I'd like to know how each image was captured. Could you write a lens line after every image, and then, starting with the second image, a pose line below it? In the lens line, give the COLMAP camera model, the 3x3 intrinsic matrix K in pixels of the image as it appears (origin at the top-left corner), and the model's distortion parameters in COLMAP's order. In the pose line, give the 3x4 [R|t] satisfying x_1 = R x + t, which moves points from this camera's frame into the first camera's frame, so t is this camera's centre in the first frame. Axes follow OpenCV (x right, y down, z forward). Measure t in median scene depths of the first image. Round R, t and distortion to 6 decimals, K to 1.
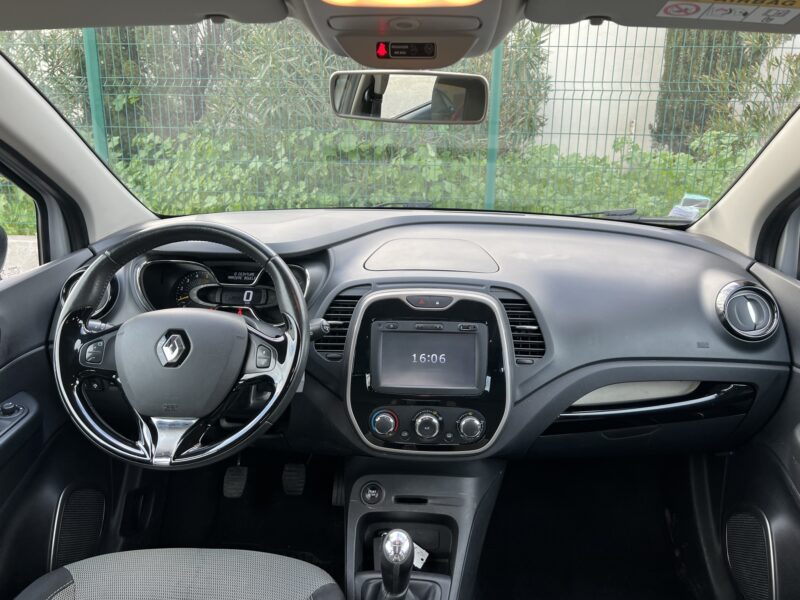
lens RADIAL K [[607.9, 0, 401.9], [0, 607.9, 295.6], [0, 0, 1]] dist [0.037685, -0.042366]
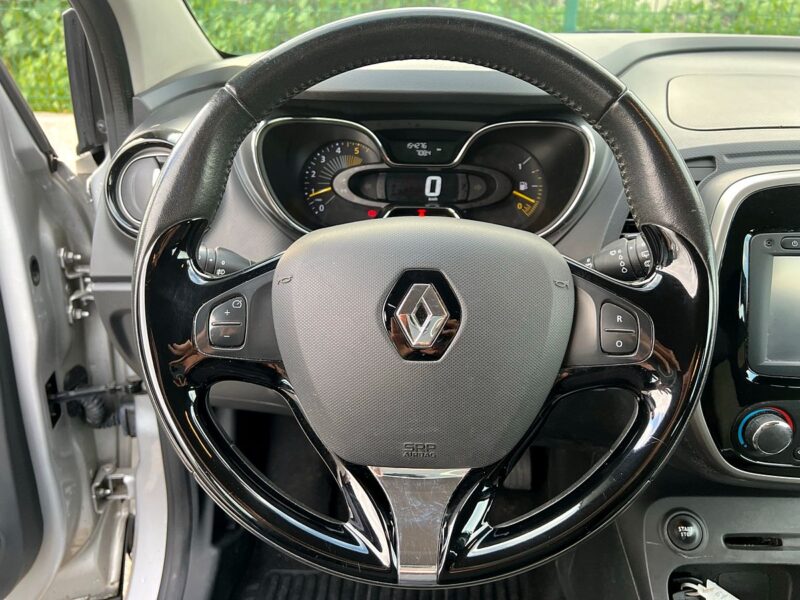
lens RADIAL K [[607.9, 0, 397.9], [0, 607.9, 299.5], [0, 0, 1]] dist [0.037685, -0.042366]
pose [[0.999733, -0.019805, 0.011923, -0.325243], [0.017160, 0.981376, 0.191329, -0.005325], [-0.015490, -0.191074, 0.981453, 0.485529]]
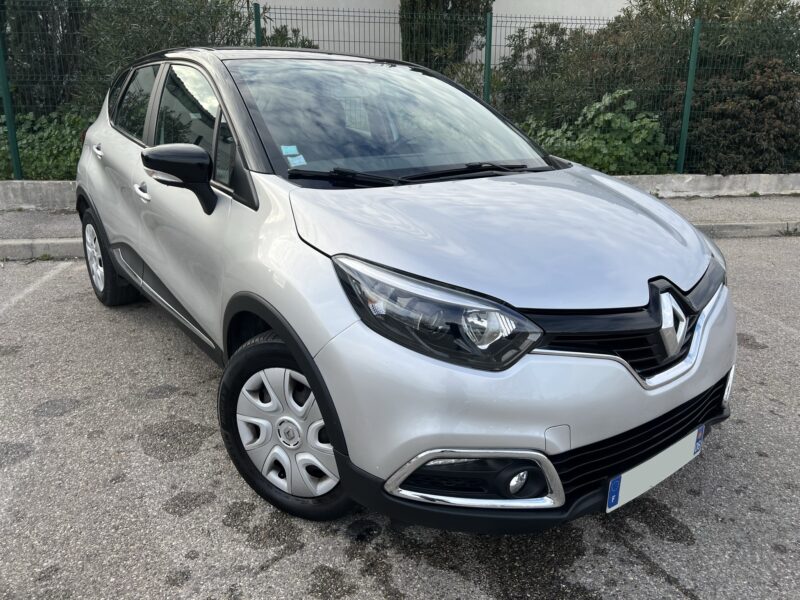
lens RADIAL K [[607.9, 0, 405.5], [0, 607.9, 297.1], [0, 0, 1]] dist [0.037685, -0.042366]
pose [[0.966296, -0.081198, 0.244294, 0.235830], [0.077283, 0.996681, 0.025586, 0.842507], [-0.245561, -0.005844, 0.969364, -2.610280]]
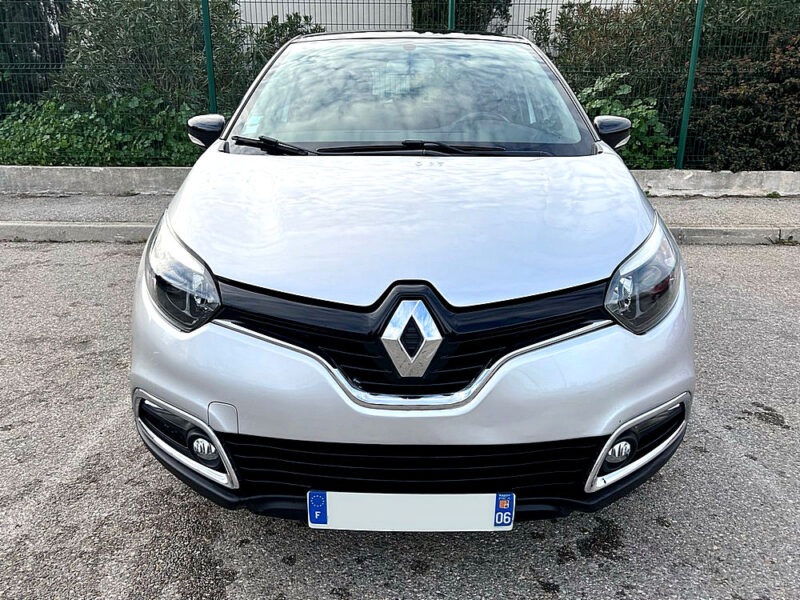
lens RADIAL K [[607.9, 0, 403.1], [0, 607.9, 299.4], [0, 0, 1]] dist [0.037685, -0.042366]
pose [[0.996472, -0.033714, 0.076860, 1.712449], [0.031404, 0.999024, 0.031065, 0.879540], [-0.077833, -0.028542, 0.996558, -2.511708]]
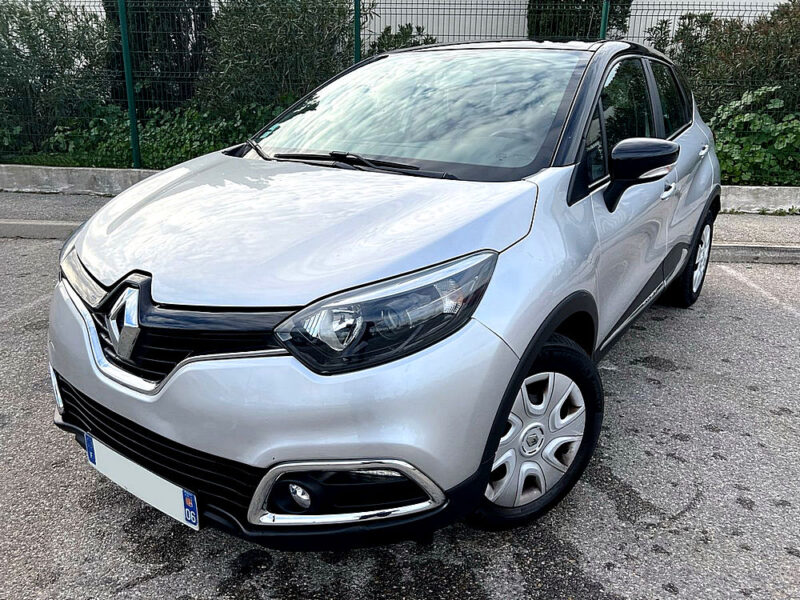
lens RADIAL K [[607.9, 0, 404.6], [0, 607.9, 300.0], [0, 0, 1]] dist [0.037685, -0.042366]
pose [[0.999939, 0.000527, 0.011000, 0.854328], [-0.000725, 0.999839, 0.017943, 0.841423], [-0.010989, -0.017950, 0.999779, -2.455157]]
